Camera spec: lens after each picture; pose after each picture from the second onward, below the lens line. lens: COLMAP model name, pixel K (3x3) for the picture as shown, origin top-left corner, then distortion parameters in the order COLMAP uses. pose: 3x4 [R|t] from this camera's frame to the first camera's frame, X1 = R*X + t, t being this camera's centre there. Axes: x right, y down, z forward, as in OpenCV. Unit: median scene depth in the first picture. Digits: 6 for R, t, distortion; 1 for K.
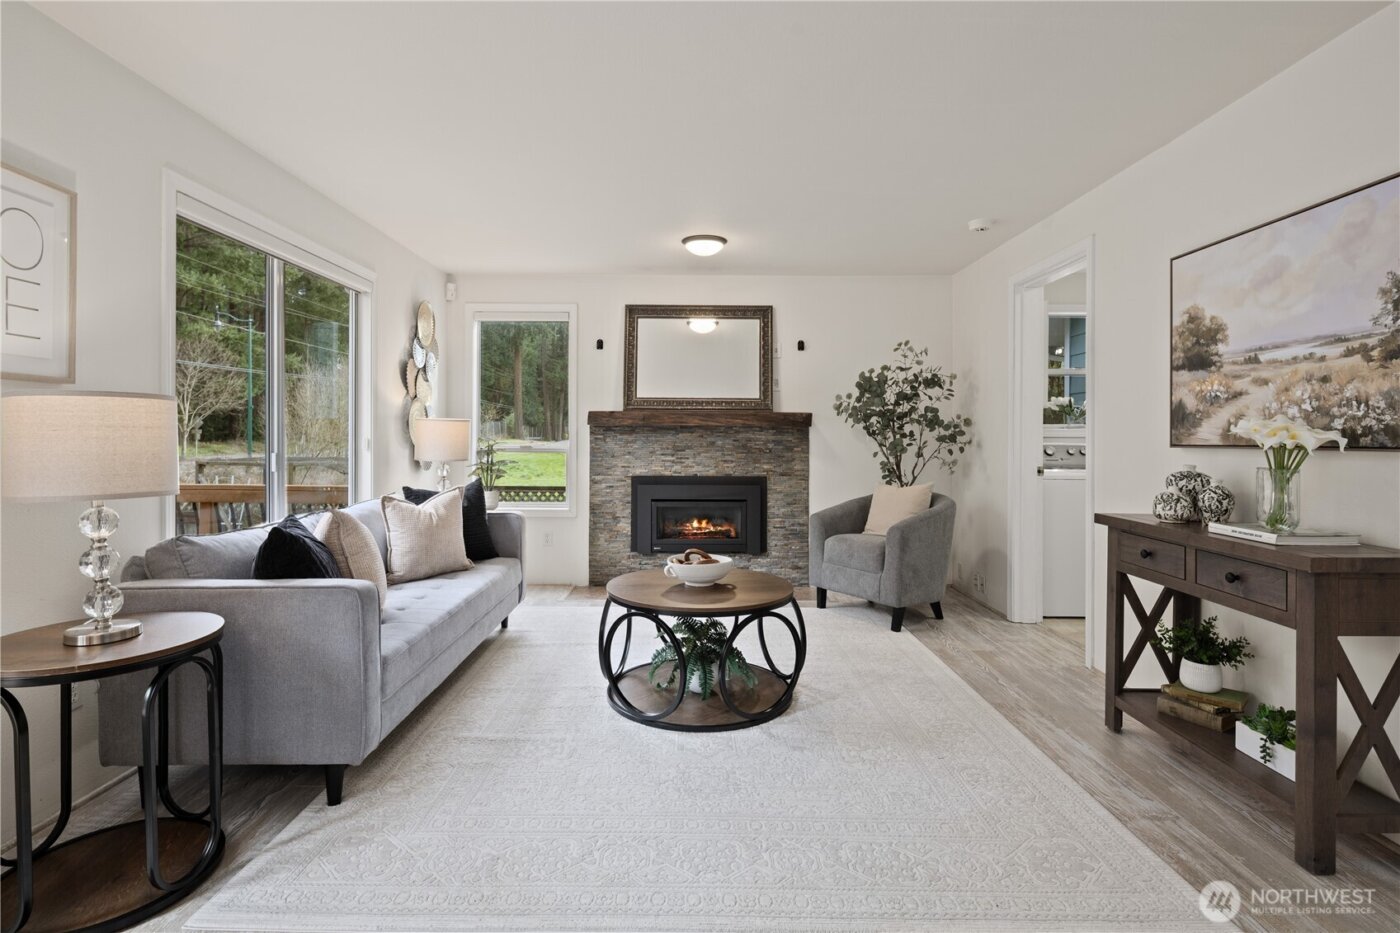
lens RADIAL K [[687.1, 0, 695.8], [0, 687.1, 439.9], [0, 0, 1]] dist [0.004725, -0.005174]
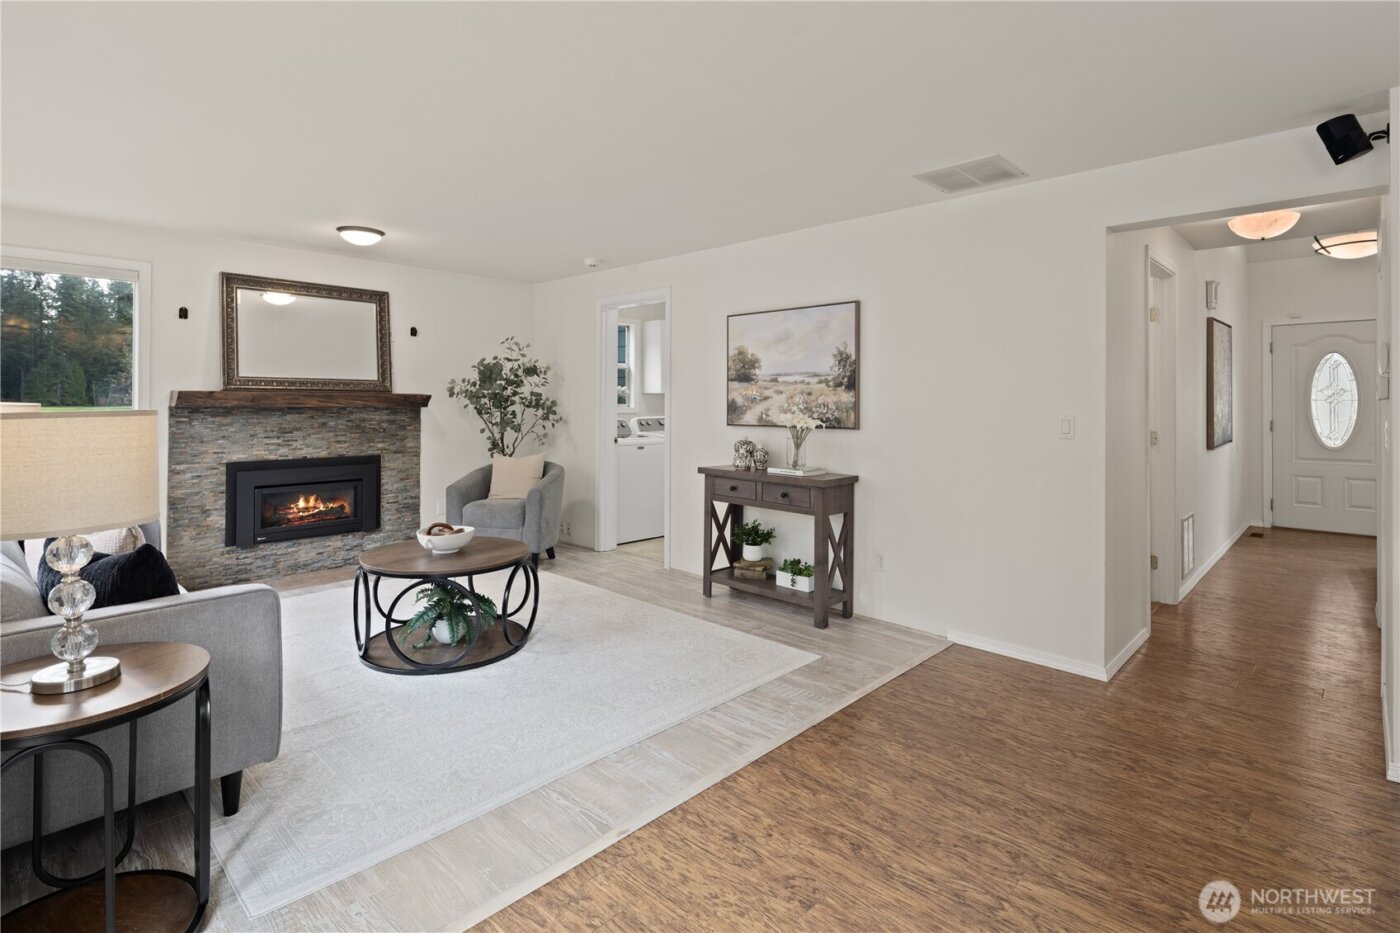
lens RADIAL K [[687.1, 0, 701.8], [0, 687.1, 405.6], [0, 0, 1]] dist [0.004725, -0.005174]
pose [[0.688731, -0.004177, 0.725005, -0.386007], [0.001393, 0.999989, 0.004438, -0.030628], [-0.725016, -0.002047, 0.688729, -0.085485]]
